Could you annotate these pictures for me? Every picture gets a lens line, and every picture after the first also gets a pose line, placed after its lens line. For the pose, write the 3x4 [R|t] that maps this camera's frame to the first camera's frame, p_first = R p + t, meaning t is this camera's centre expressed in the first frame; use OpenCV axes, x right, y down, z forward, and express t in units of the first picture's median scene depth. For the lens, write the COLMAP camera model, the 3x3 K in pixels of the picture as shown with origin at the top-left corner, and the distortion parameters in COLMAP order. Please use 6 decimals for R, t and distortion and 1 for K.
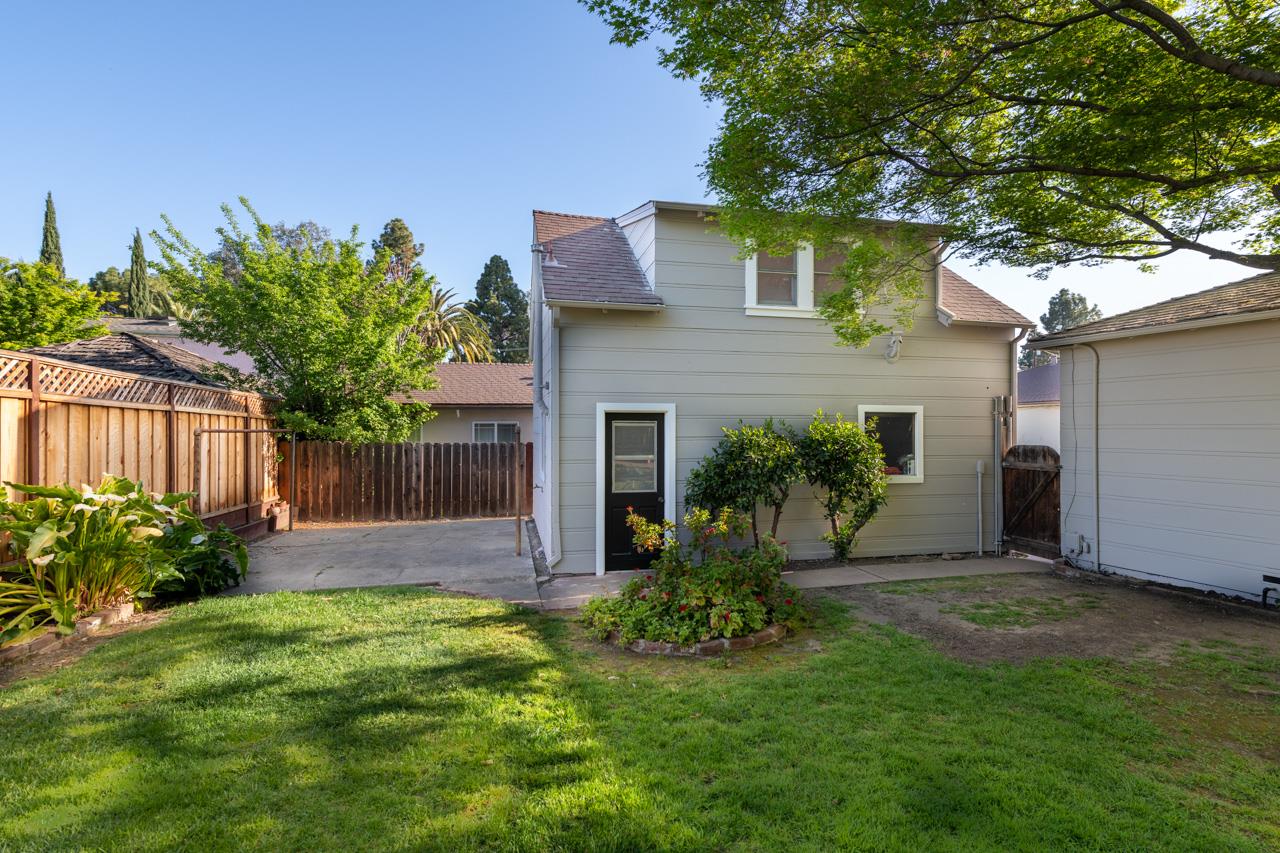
lens RADIAL K [[596.1, 0, 639.5], [0, 596.1, 429.5], [0, 0, 1]] dist [0.009071, -0.001503]
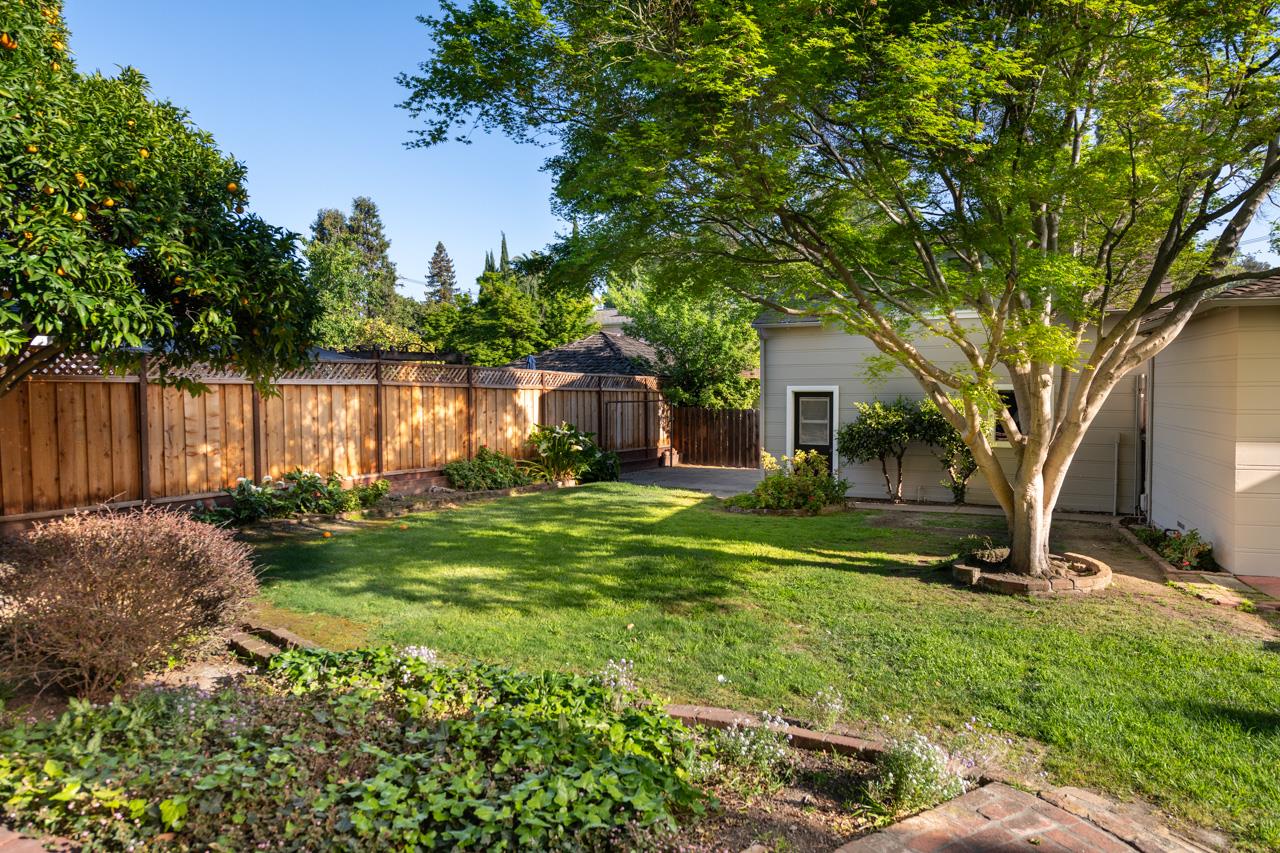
lens RADIAL K [[840.0, 0, 643.6], [0, 840.0, 429.3], [0, 0, 1]] dist [-0.001761, -0.001489]
pose [[0.750618, 0.028431, -0.660124, 0.797252], [0.003878, 0.998867, 0.047429, -0.026535], [0.660725, -0.038161, 0.749657, -0.660911]]
